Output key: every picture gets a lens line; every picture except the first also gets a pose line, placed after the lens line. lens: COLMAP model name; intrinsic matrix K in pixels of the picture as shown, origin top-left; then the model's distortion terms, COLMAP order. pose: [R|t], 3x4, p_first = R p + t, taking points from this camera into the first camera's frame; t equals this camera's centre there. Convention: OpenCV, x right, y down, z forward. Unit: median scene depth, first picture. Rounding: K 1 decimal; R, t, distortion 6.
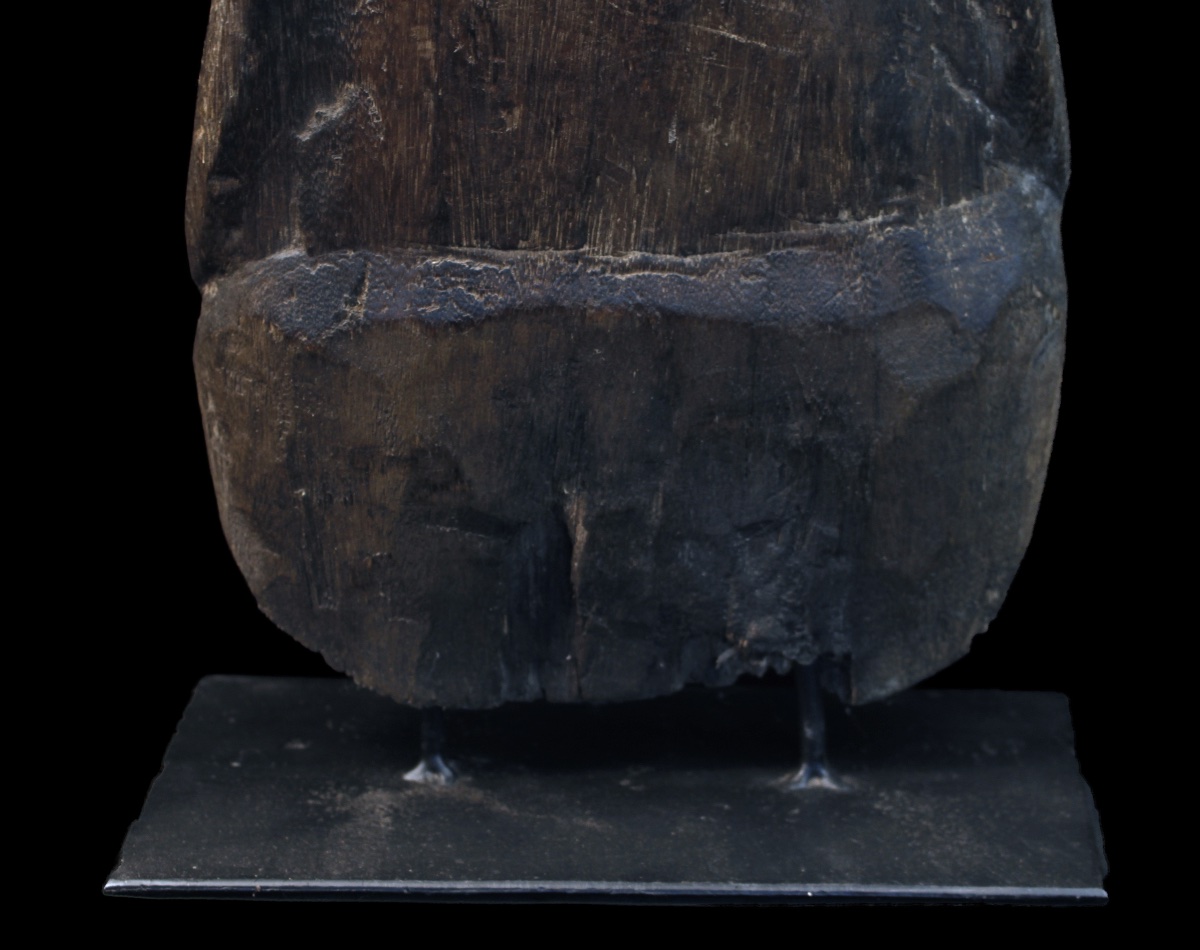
lens RADIAL K [[2415.7, 0, 600.0], [0, 2415.7, 475.0], [0, 0, 1]] dist [-0.019240, 0.032719]
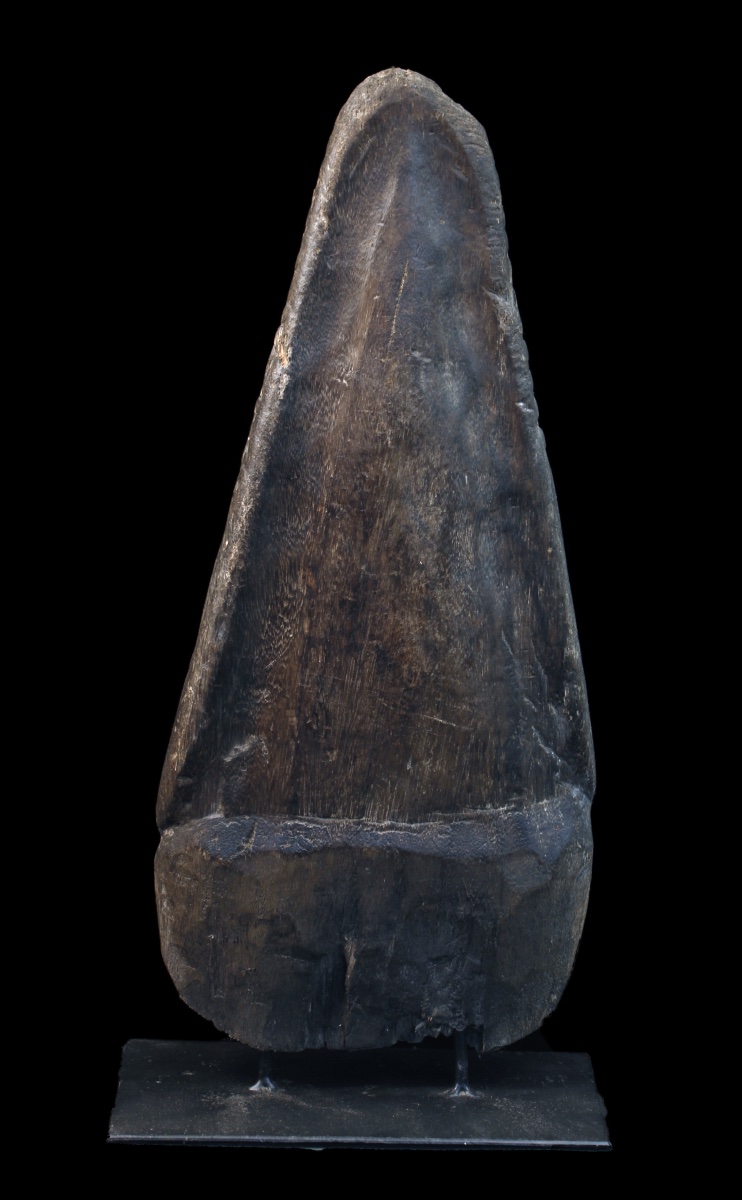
lens RADIAL K [[2698.2, 0, 371.0], [0, 2698.2, 600.0], [0, 0, 1]] dist [0.007534, 0.105908]
pose [[0.990335, 0.038779, 0.133166, -0.304554], [-0.019873, 0.989885, -0.140475, 0.042970], [-0.137267, 0.136471, 0.981088, -1.240793]]
